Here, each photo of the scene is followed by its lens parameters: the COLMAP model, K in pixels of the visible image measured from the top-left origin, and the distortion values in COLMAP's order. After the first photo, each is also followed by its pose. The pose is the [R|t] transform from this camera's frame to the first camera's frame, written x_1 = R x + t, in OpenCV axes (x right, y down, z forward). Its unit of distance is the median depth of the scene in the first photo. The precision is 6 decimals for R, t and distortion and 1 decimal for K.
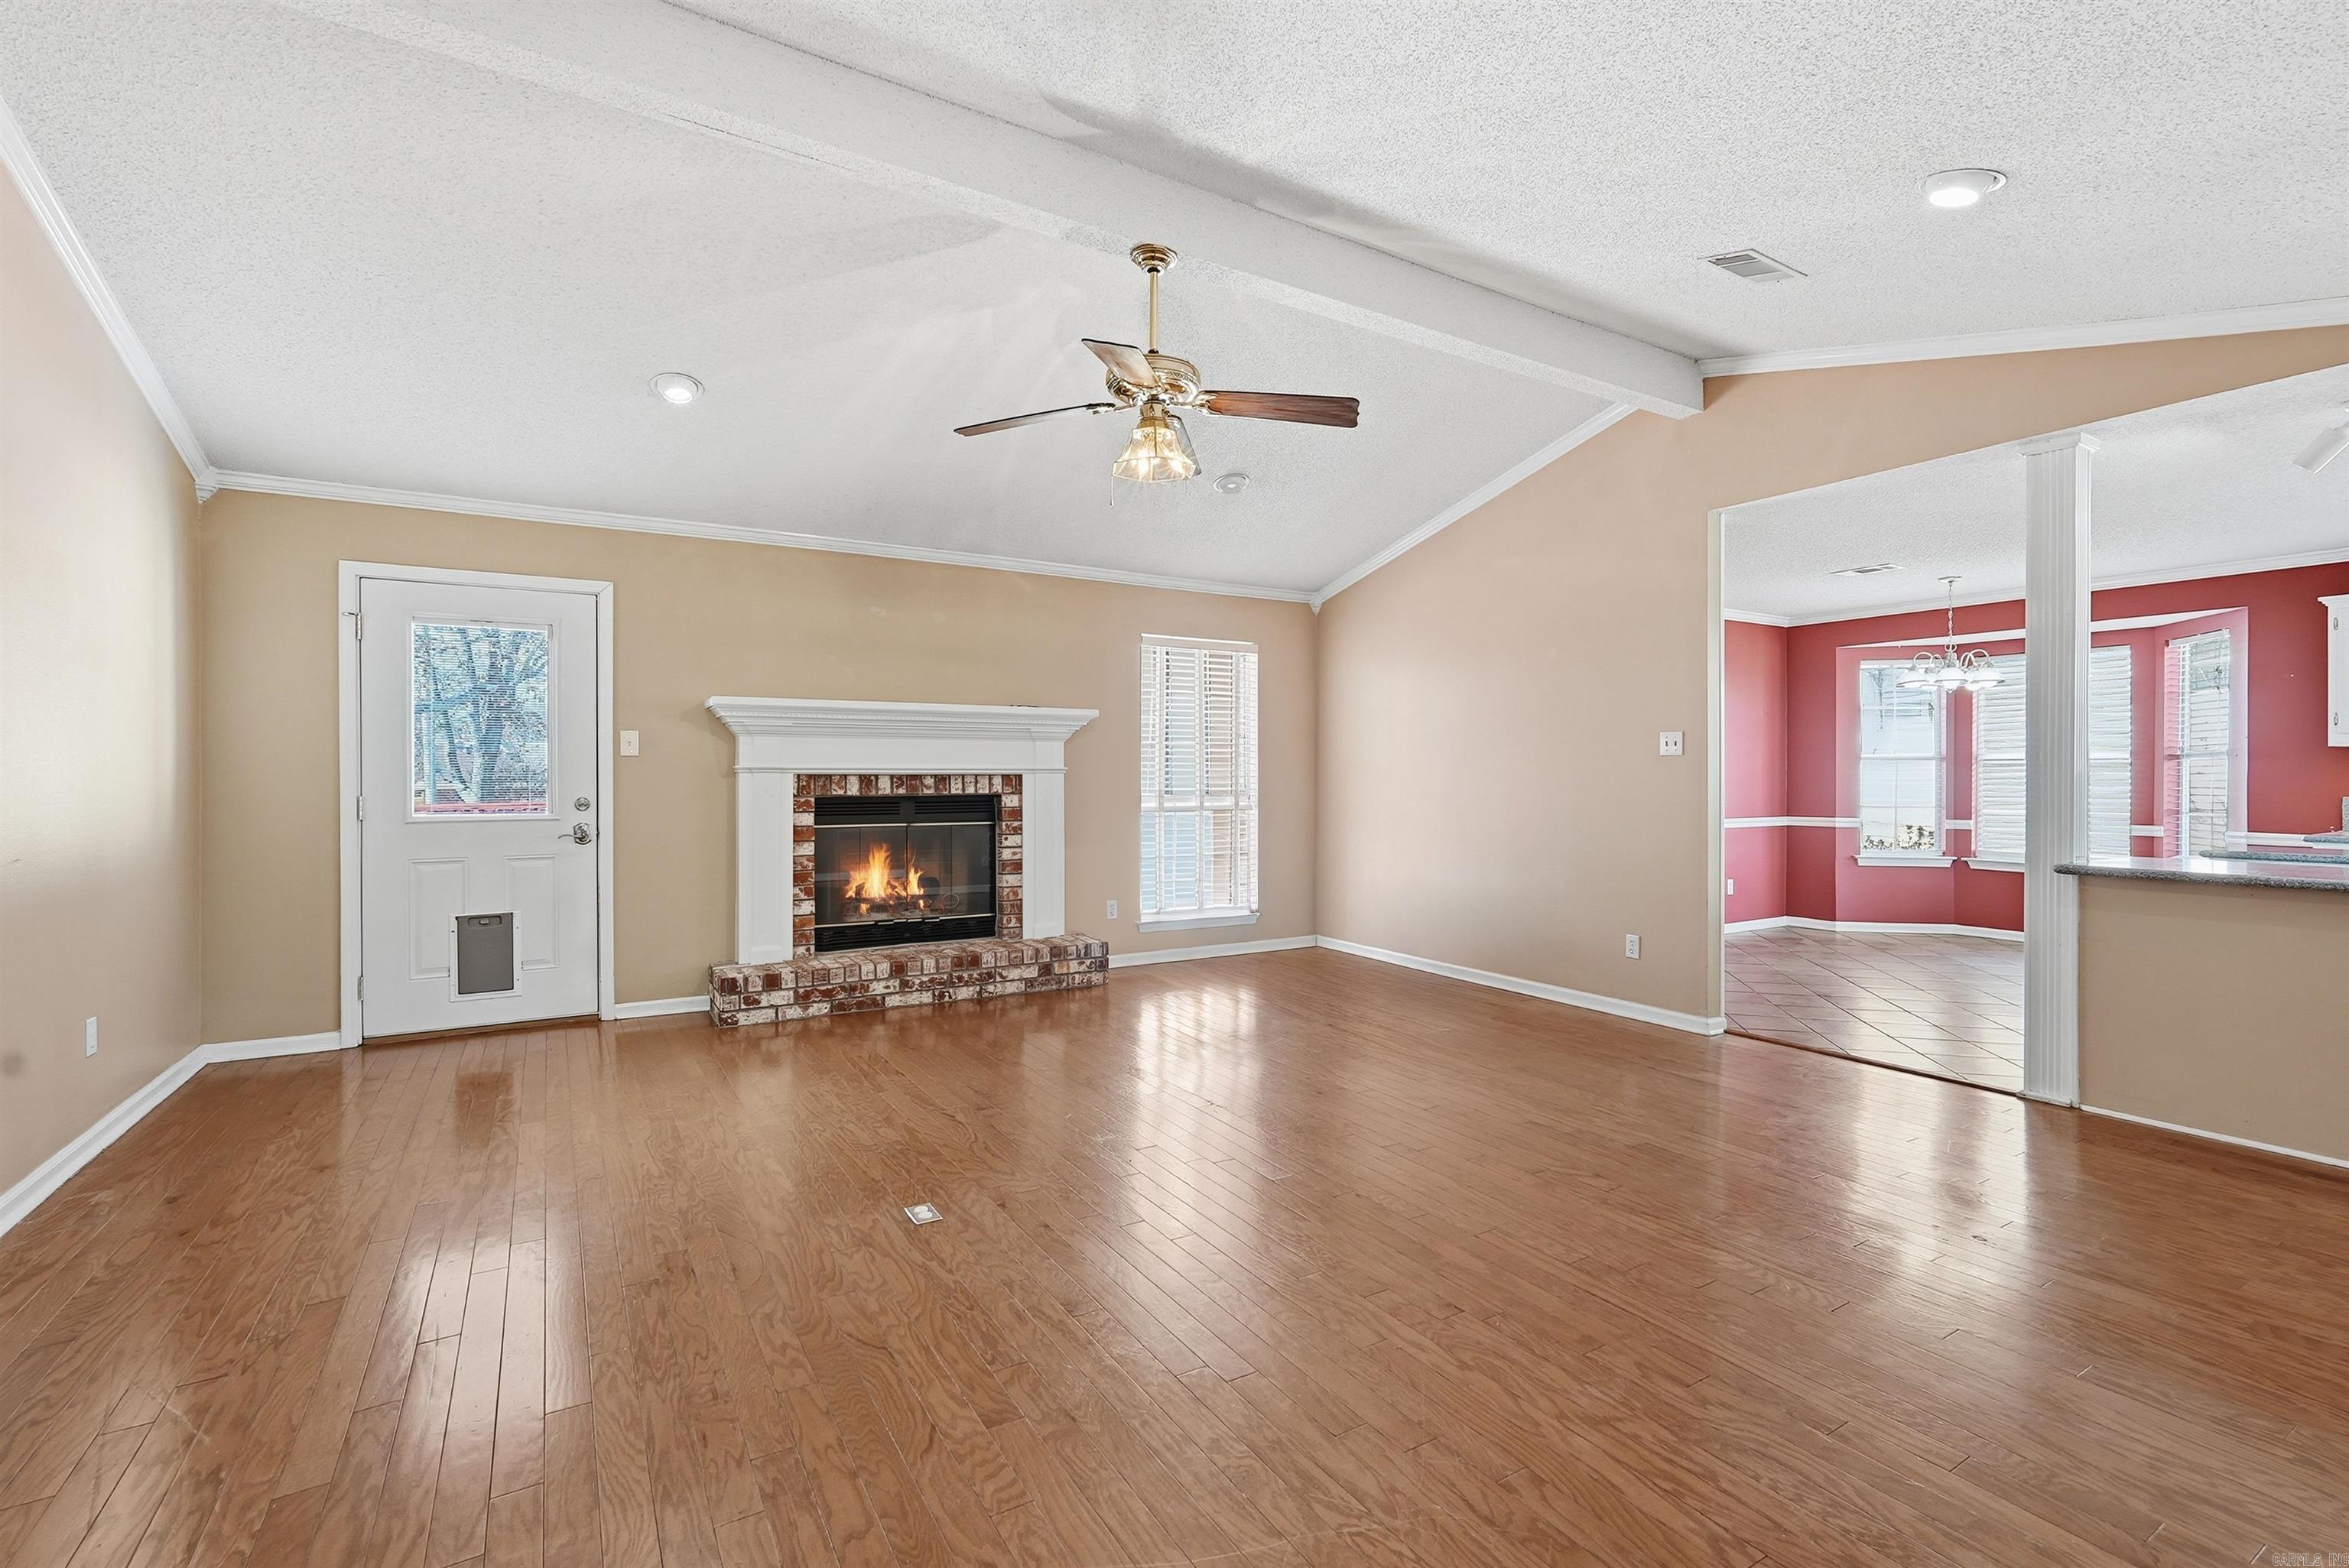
lens RADIAL K [[1046.8, 0, 1174.5], [0, 1046.8, 784.0], [0, 0, 1]] dist [-0.004567, 0.000351]
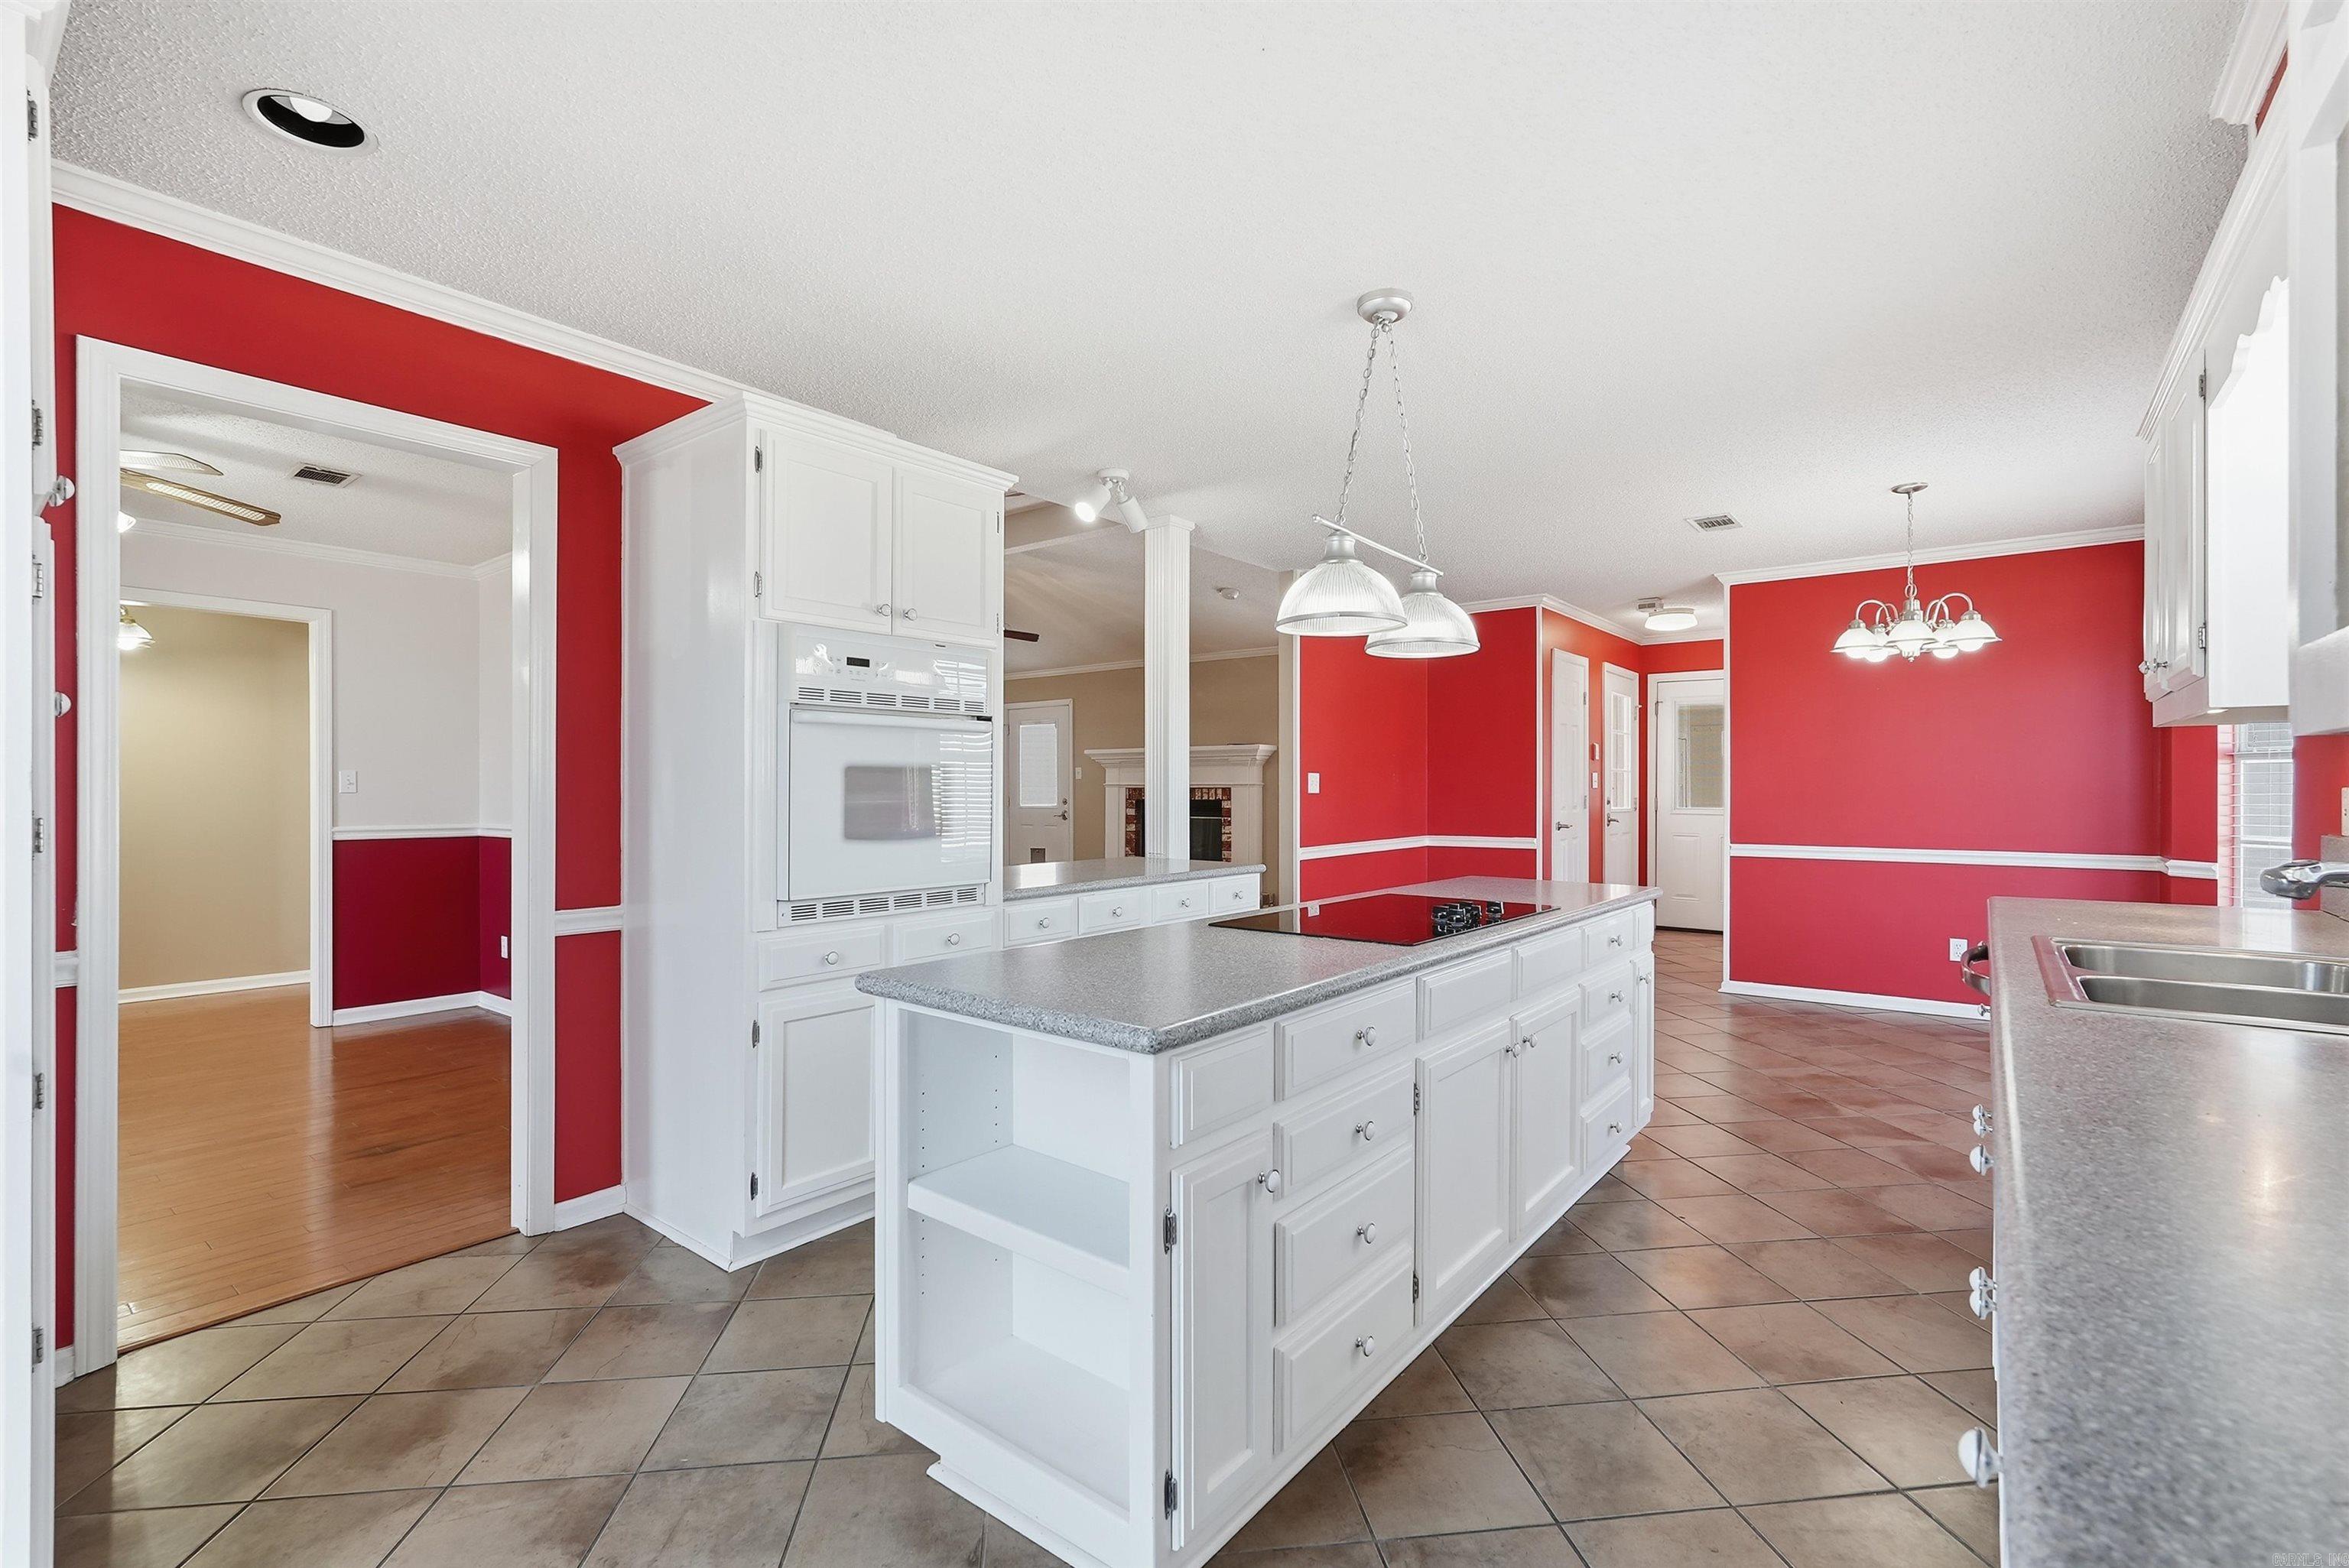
lens RADIAL K [[1043.5, 0, 1166.0], [0, 1043.5, 782.3], [0, 0, 1]] dist [-0.000503, -0.000106]
pose [[0.356744, -0.002049, -0.934200, 1.442376], [-0.003482, 0.999988, -0.003522, -0.012961], [0.934196, 0.004509, 0.356732, 0.387018]]
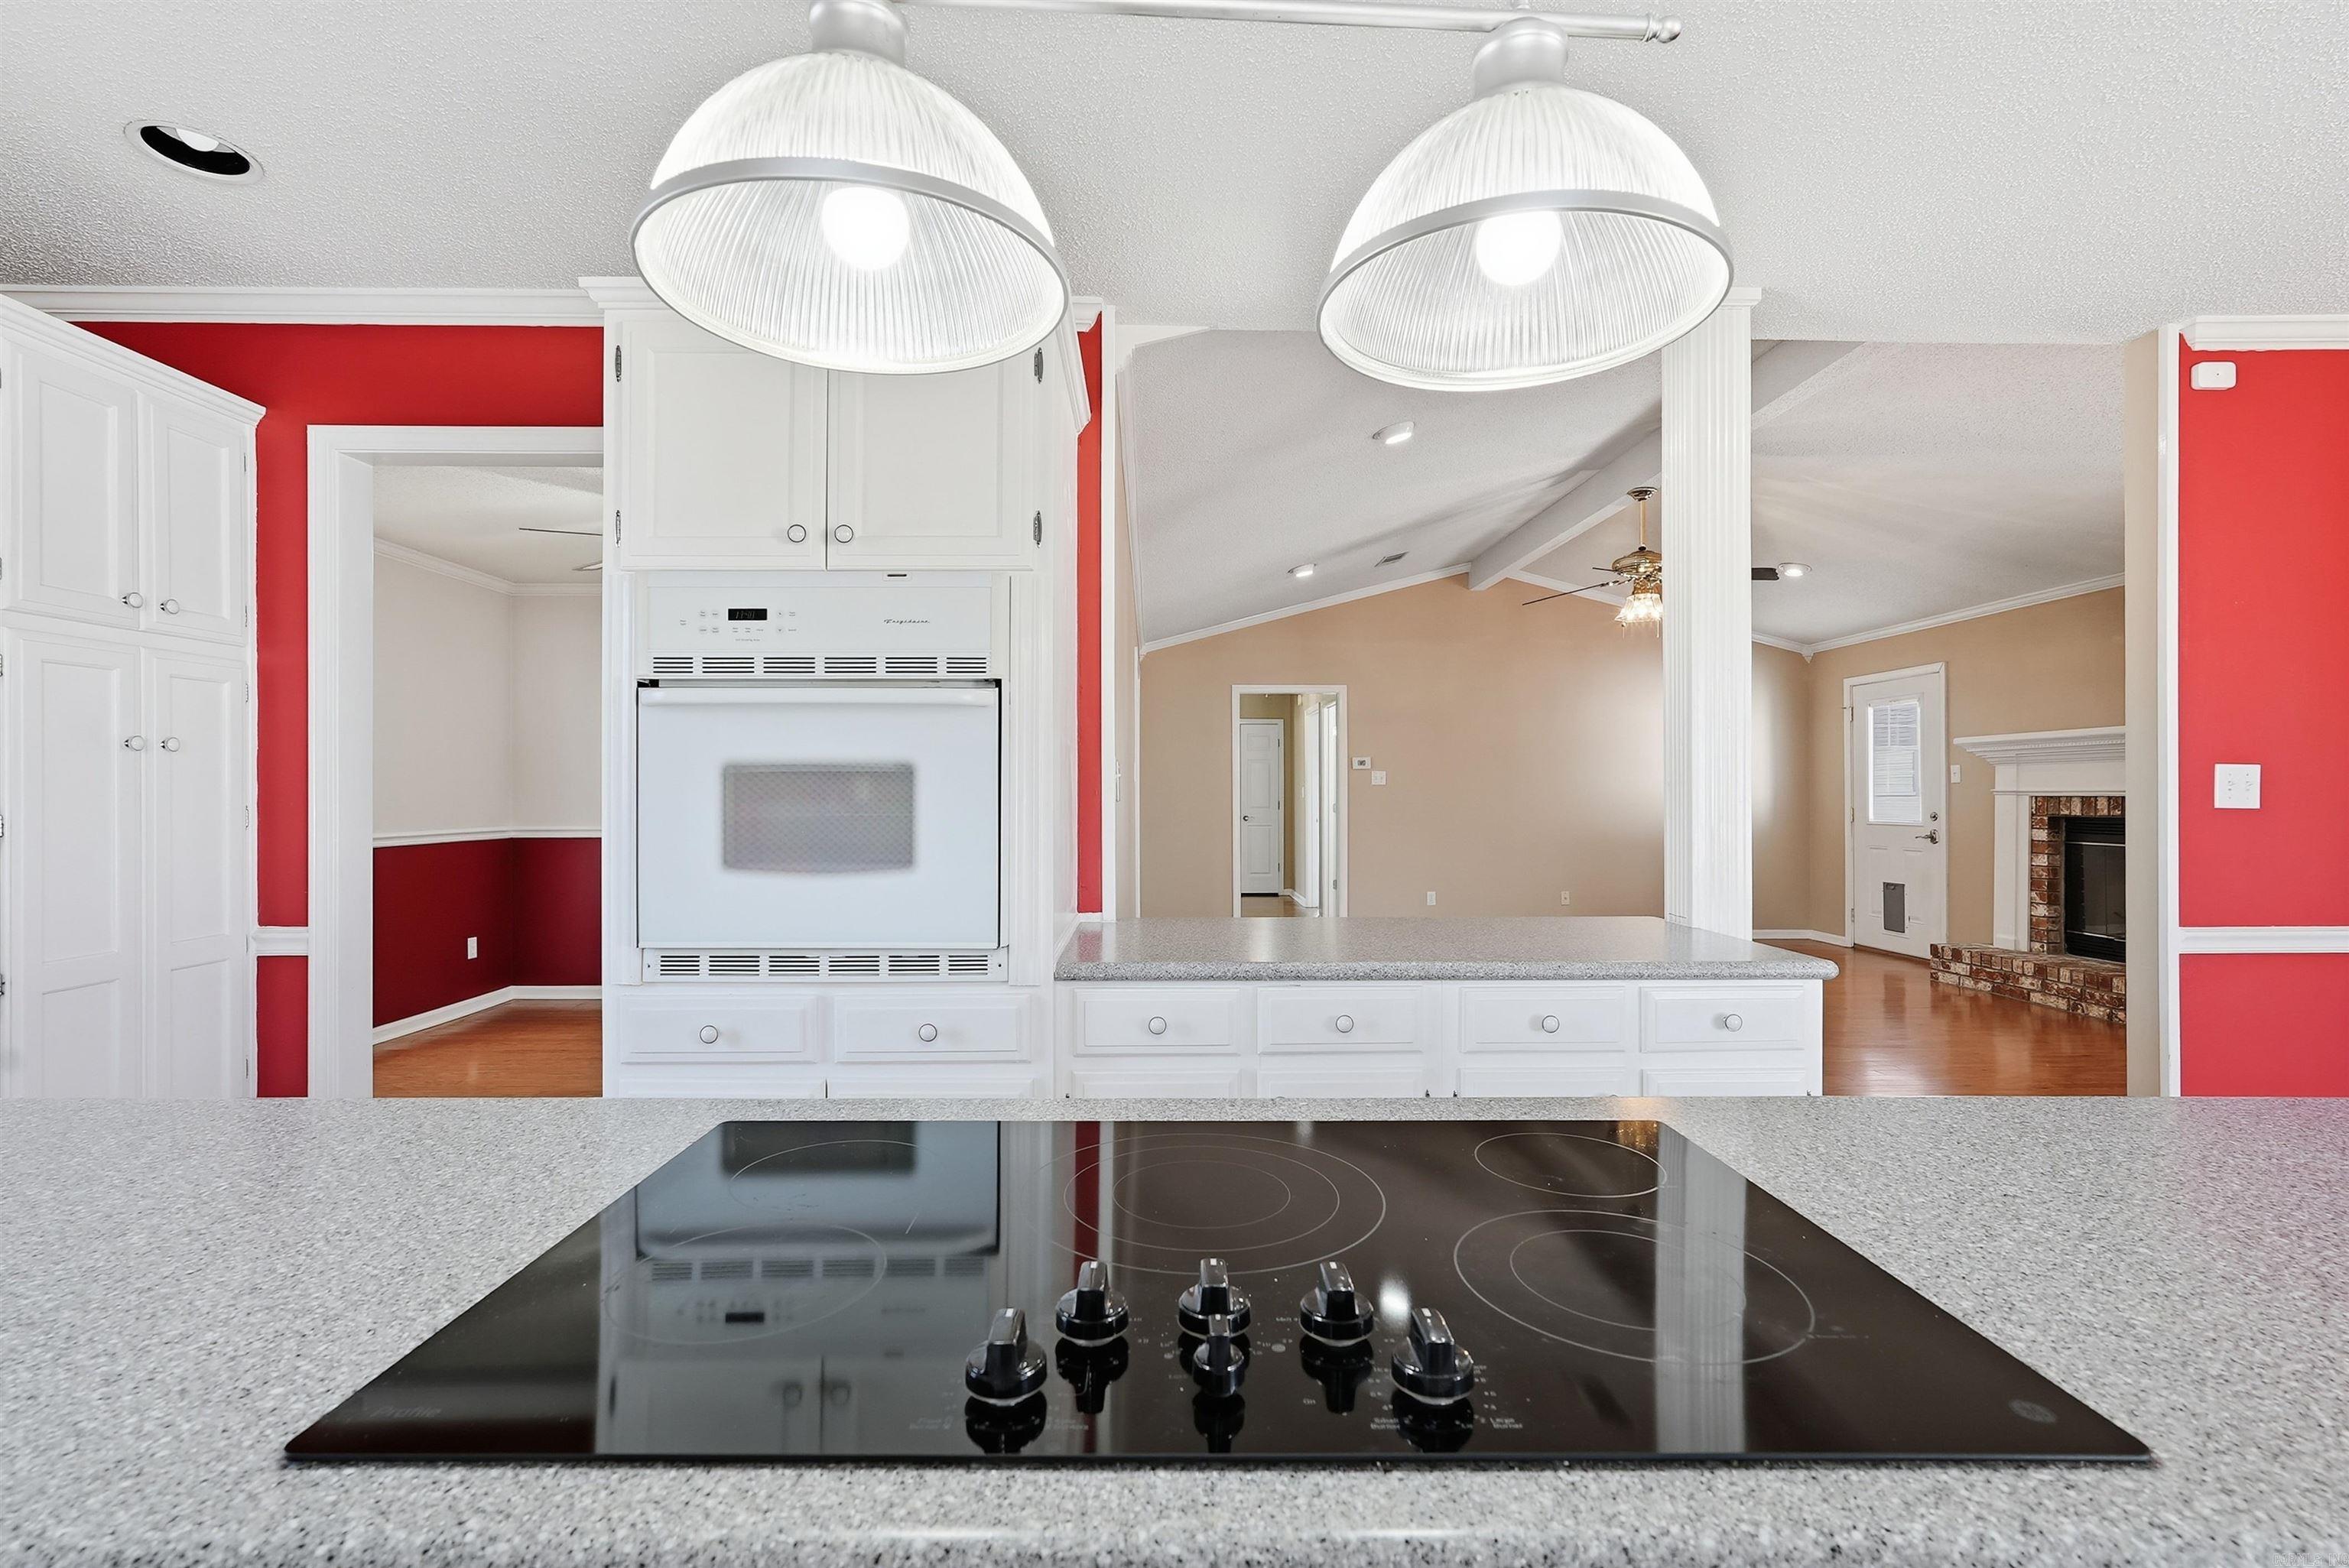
lens RADIAL K [[1046.8, 0, 1174.5], [0, 1046.8, 784.0], [0, 0, 1]] dist [-0.004567, 0.000351]
pose [[-0.489728, -0.006717, -0.871849, 1.149529], [-0.002583, 0.999977, -0.006254, -0.013345], [0.871871, -0.000811, -0.489734, 0.731149]]
